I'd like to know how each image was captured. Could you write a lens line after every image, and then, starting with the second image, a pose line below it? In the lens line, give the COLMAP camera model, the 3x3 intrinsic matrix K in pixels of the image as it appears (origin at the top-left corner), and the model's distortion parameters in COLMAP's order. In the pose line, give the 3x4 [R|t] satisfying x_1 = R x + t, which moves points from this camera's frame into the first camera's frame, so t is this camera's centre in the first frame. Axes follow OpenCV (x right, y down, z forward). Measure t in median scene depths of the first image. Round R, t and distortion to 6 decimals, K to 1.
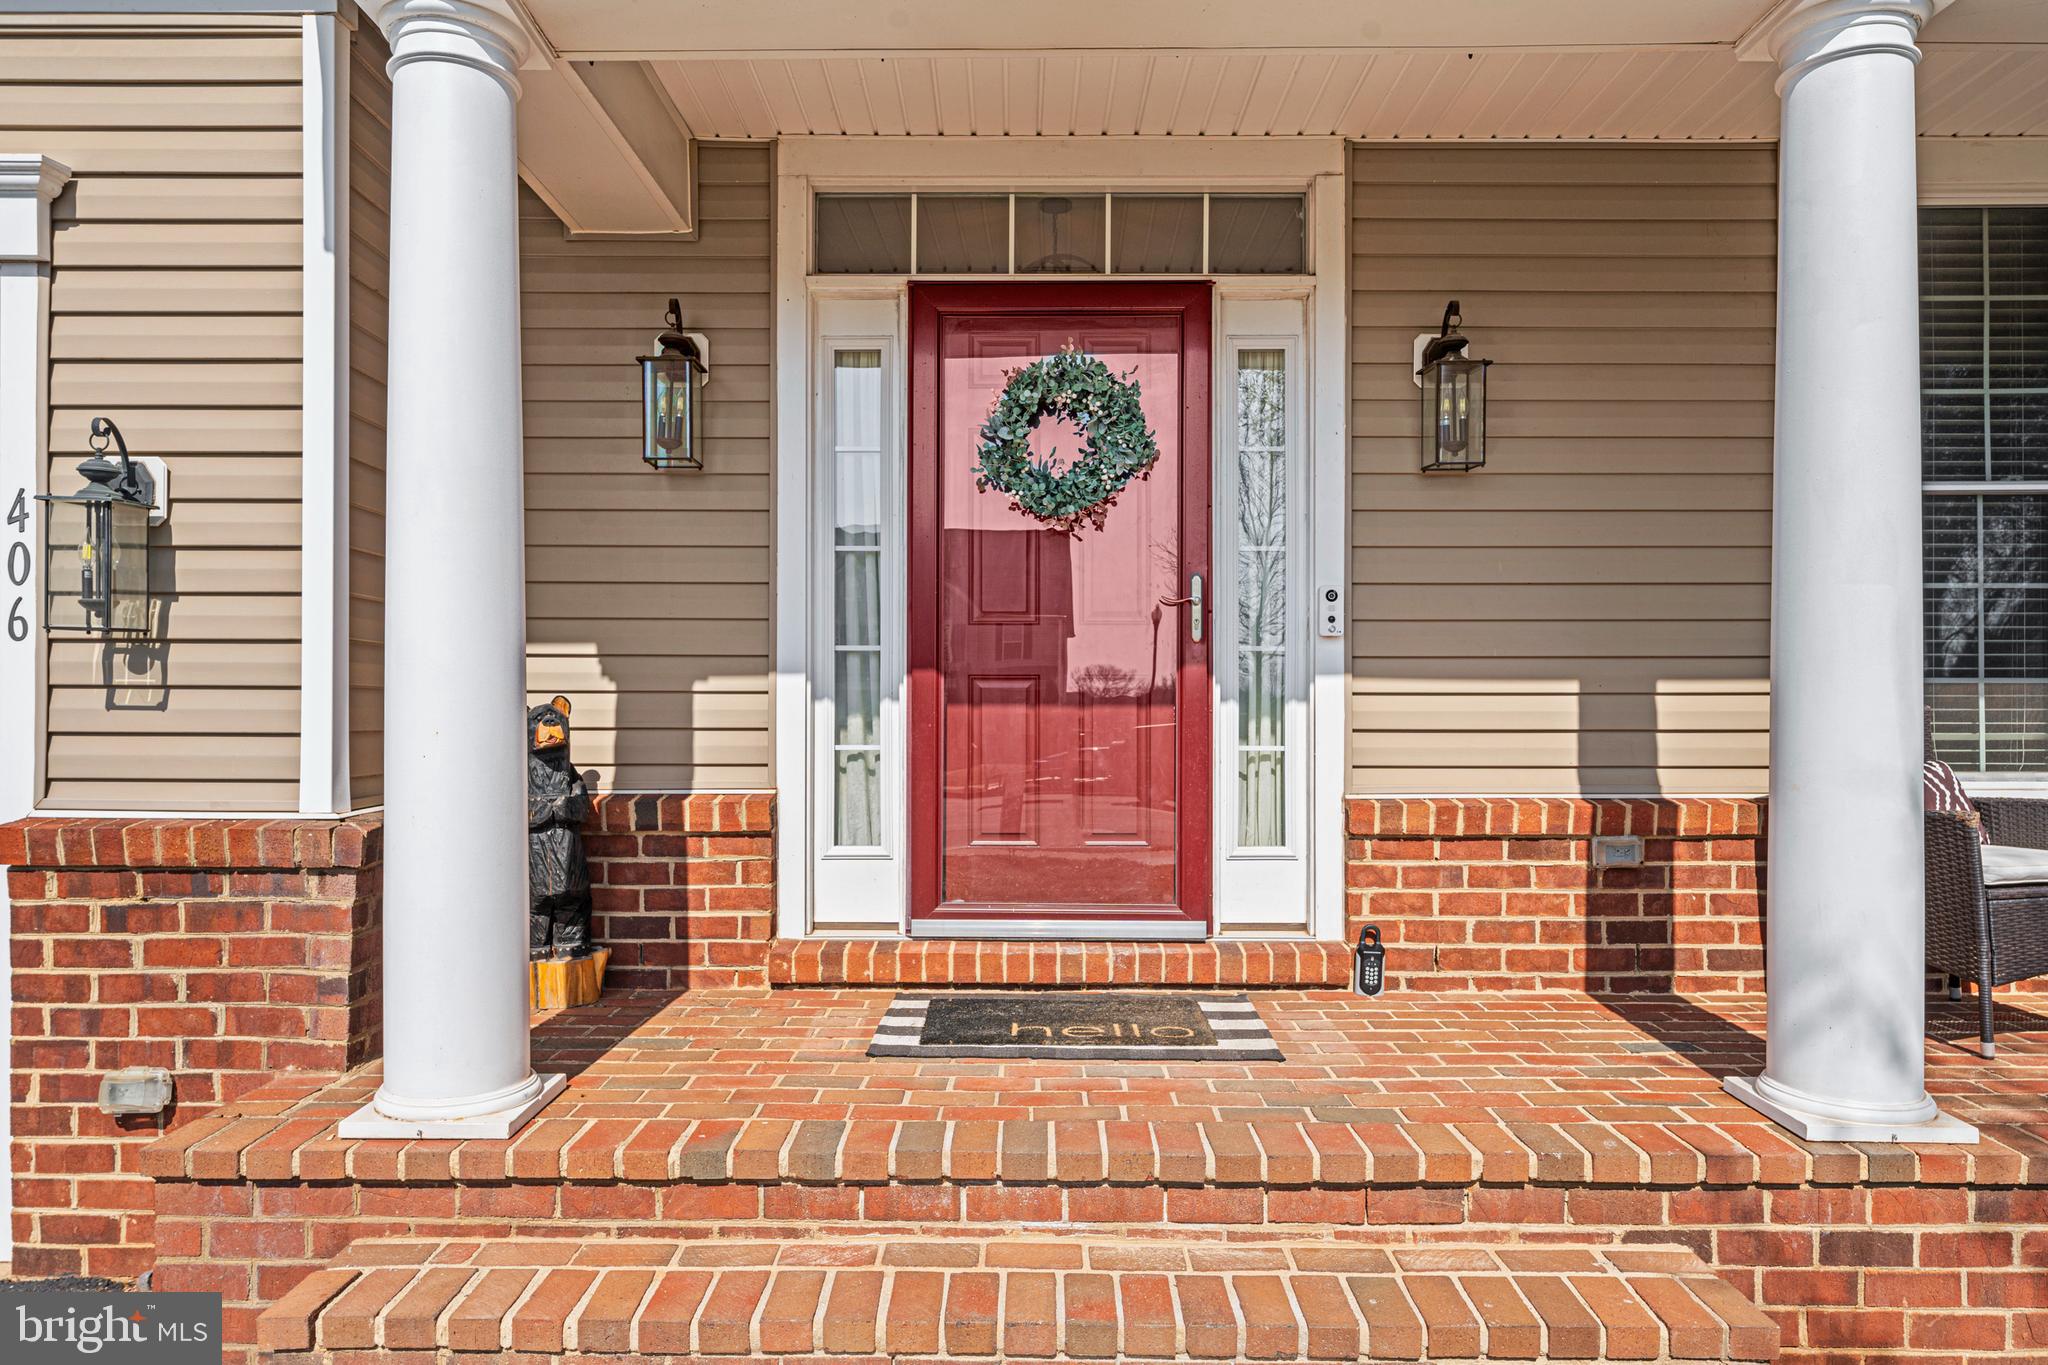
lens RADIAL K [[1341.4, 0, 1024.0], [0, 1341.4, 682.5], [0, 0, 1]] dist [-0.001578, -0.002197]
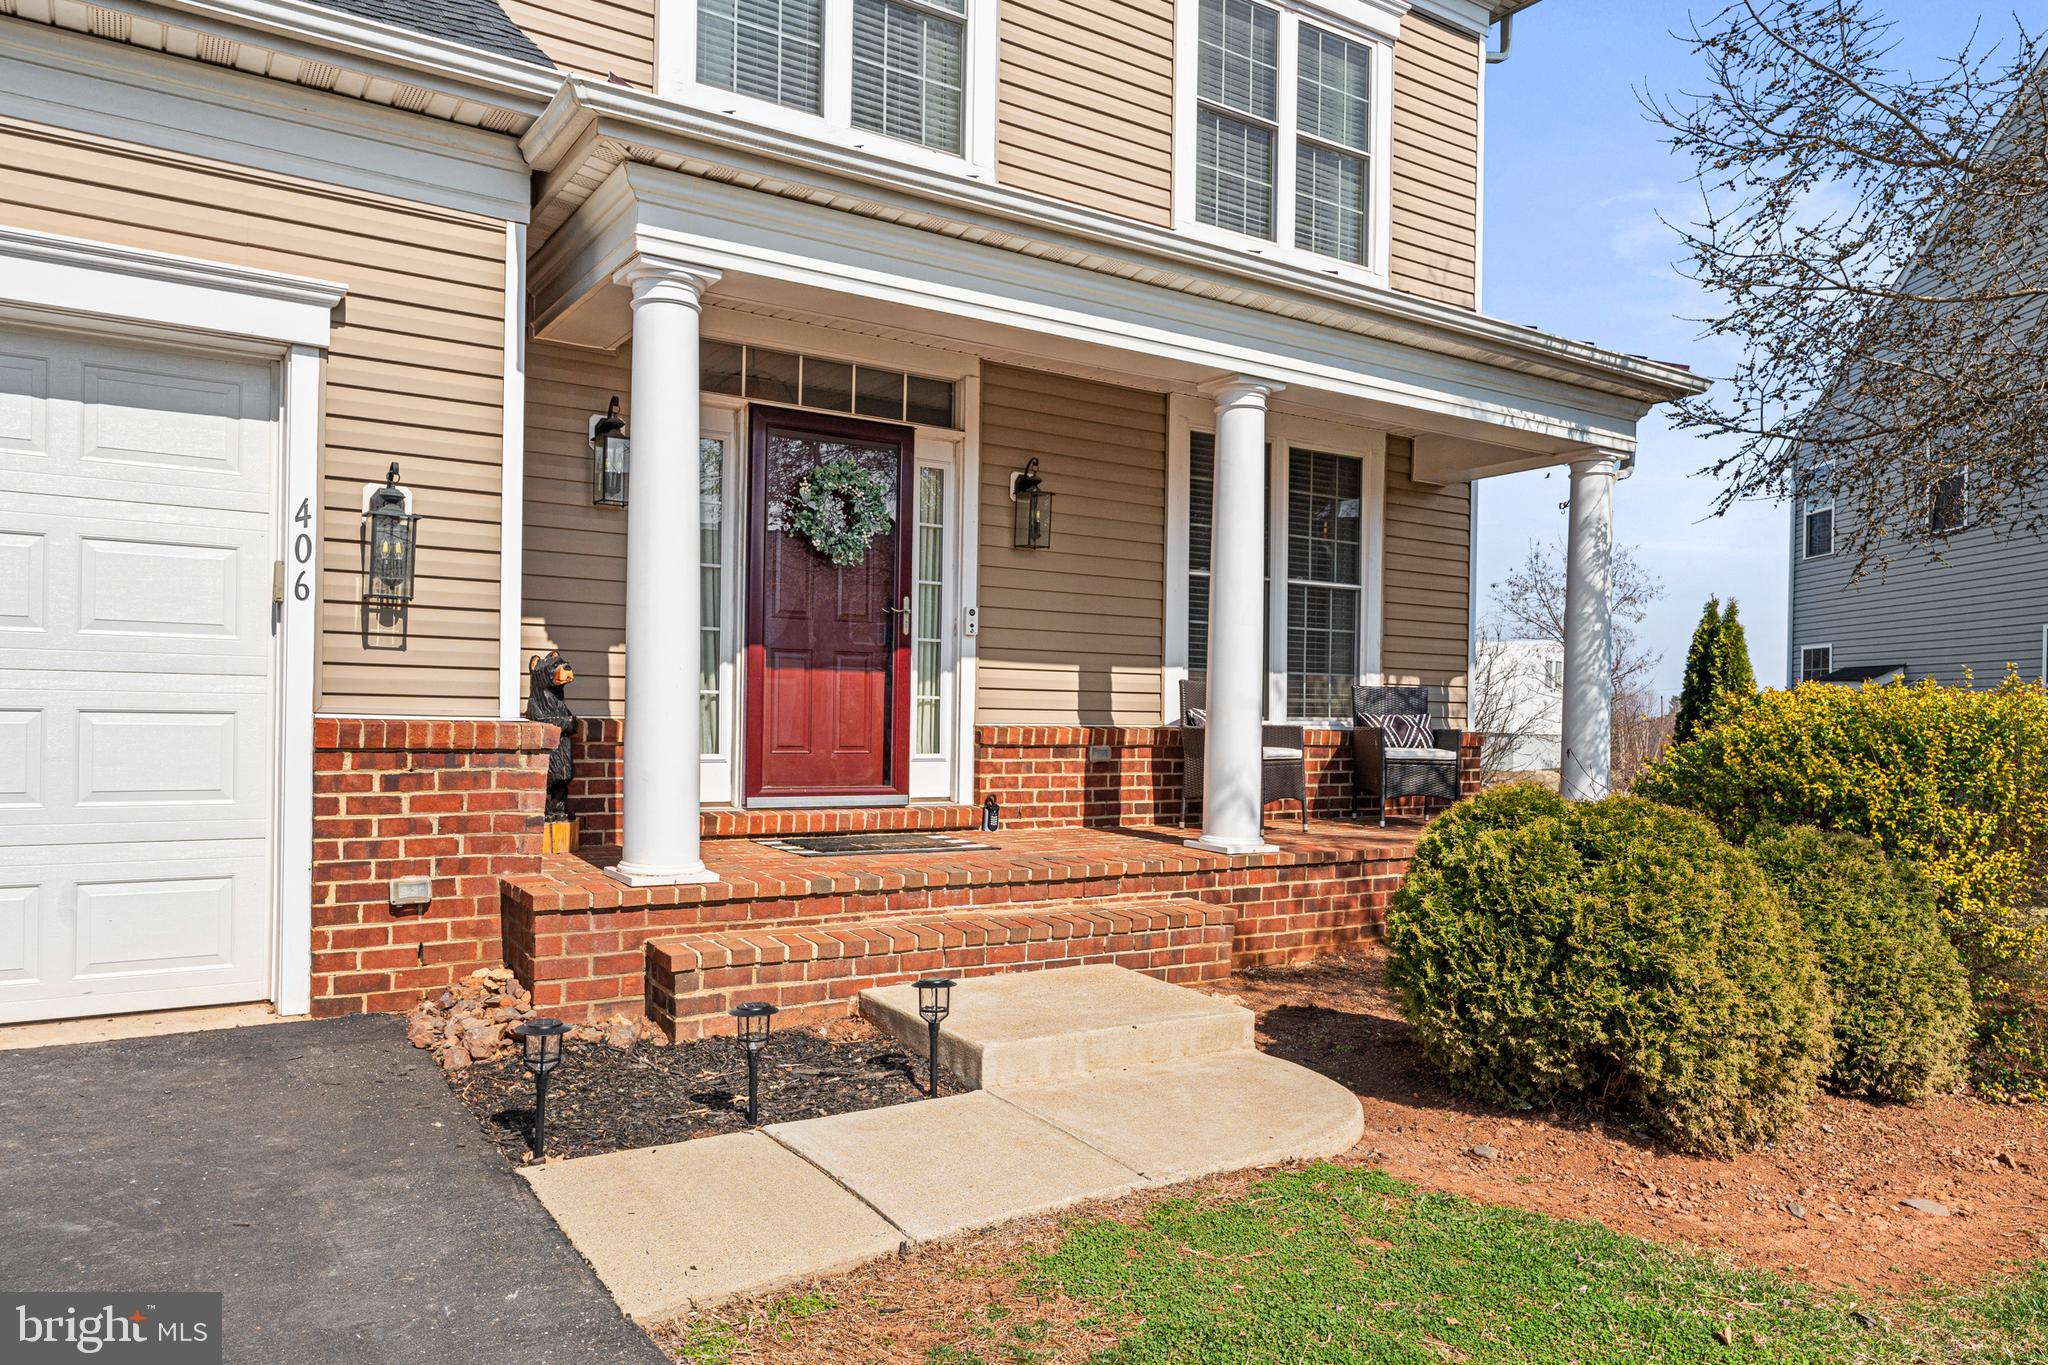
lens RADIAL K [[1335.7, 0, 1024.0], [0, 1335.7, 682.5], [0, 0, 1]] dist [-0.019373, 0.001049]
pose [[0.832026, 0.026207, 0.554117, -0.895943], [-0.029170, 0.999568, -0.003476, 0.042022], [-0.553969, -0.013271, 0.832432, -0.674125]]
